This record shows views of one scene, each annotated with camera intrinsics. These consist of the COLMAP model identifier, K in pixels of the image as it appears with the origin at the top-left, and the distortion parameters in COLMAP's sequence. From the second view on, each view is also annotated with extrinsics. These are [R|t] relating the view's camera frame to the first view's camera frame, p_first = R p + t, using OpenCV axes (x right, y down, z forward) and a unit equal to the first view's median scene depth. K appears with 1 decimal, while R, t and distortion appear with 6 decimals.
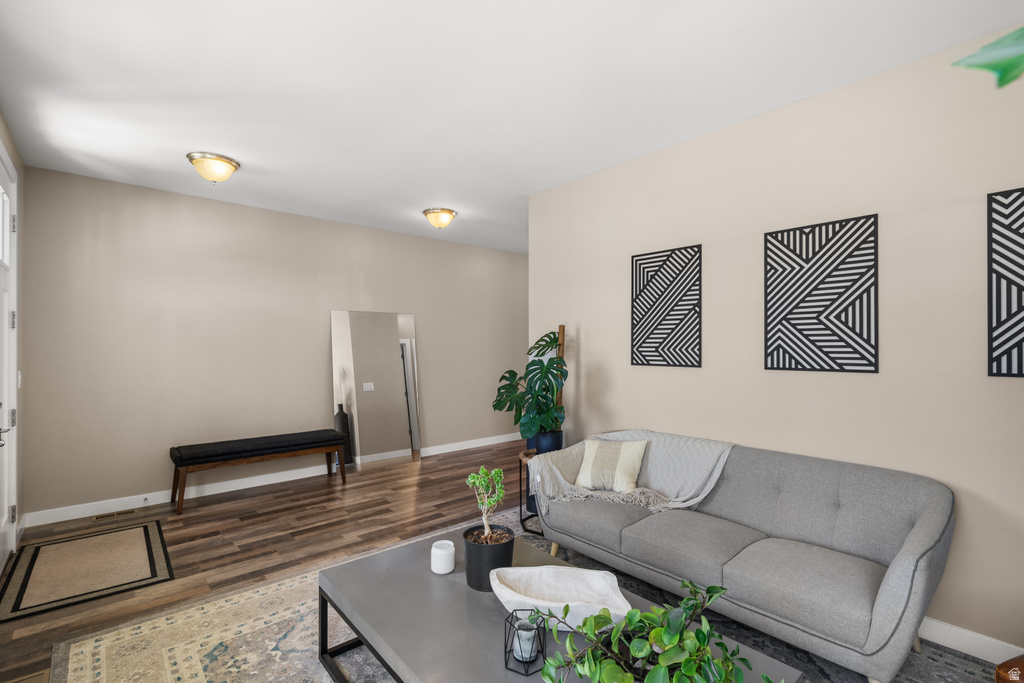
lens RADIAL K [[471.3, 0, 508.2], [0, 471.3, 352.2], [0, 0, 1]] dist [-0.005430, -0.000345]
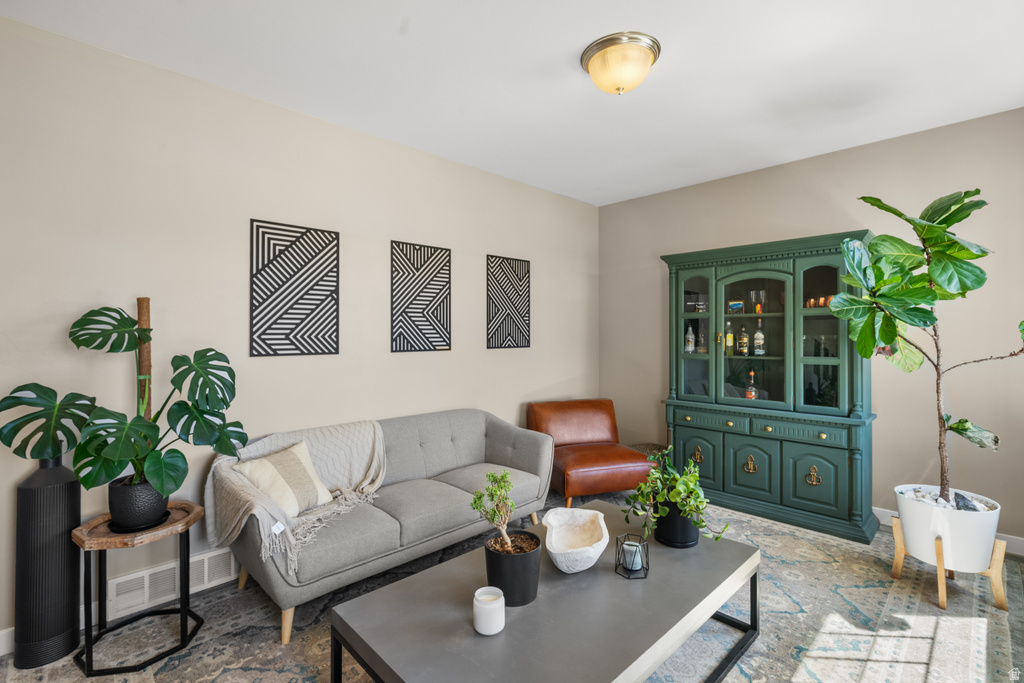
lens RADIAL K [[471.3, 0, 513.9], [0, 471.3, 328.8], [0, 0, 1]] dist [-0.005430, -0.000345]
pose [[-0.068763, 0.010838, 0.997574, -0.690094], [0.013274, 0.999862, -0.009948, -0.007604], [-0.997545, 0.012558, -0.068897, 0.771446]]
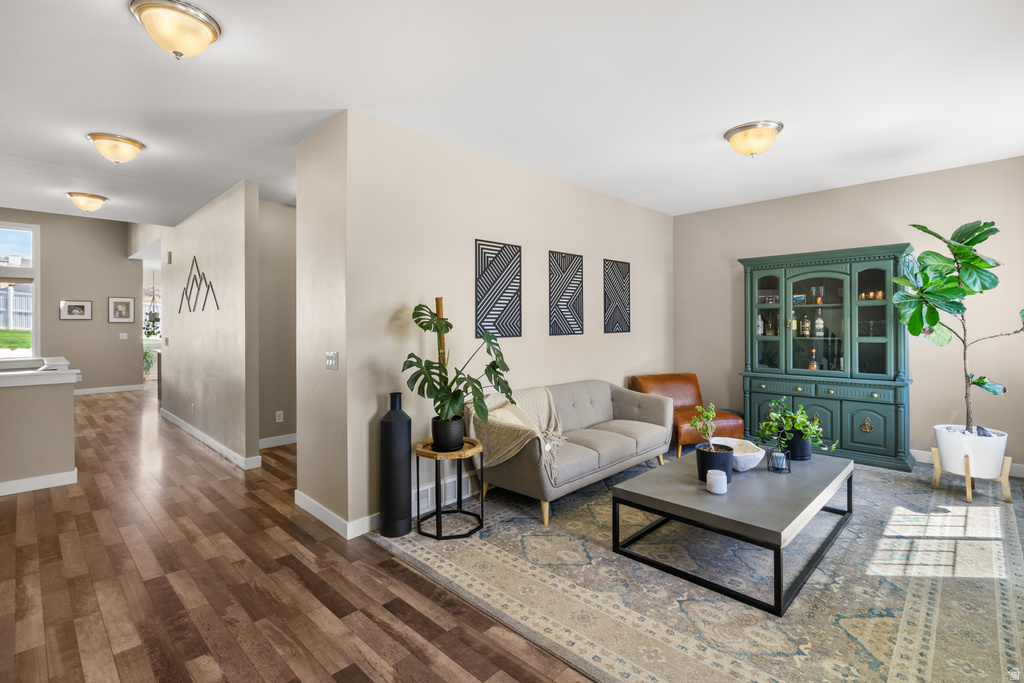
lens RADIAL K [[471.3, 0, 518.2], [0, 471.3, 320.5], [0, 0, 1]] dist [-0.005430, -0.000345]
pose [[-0.080531, 0.006317, 0.996732, -1.049225], [0.019660, 0.999795, -0.004748, -0.009166], [-0.996558, 0.019213, -0.080639, 1.241291]]
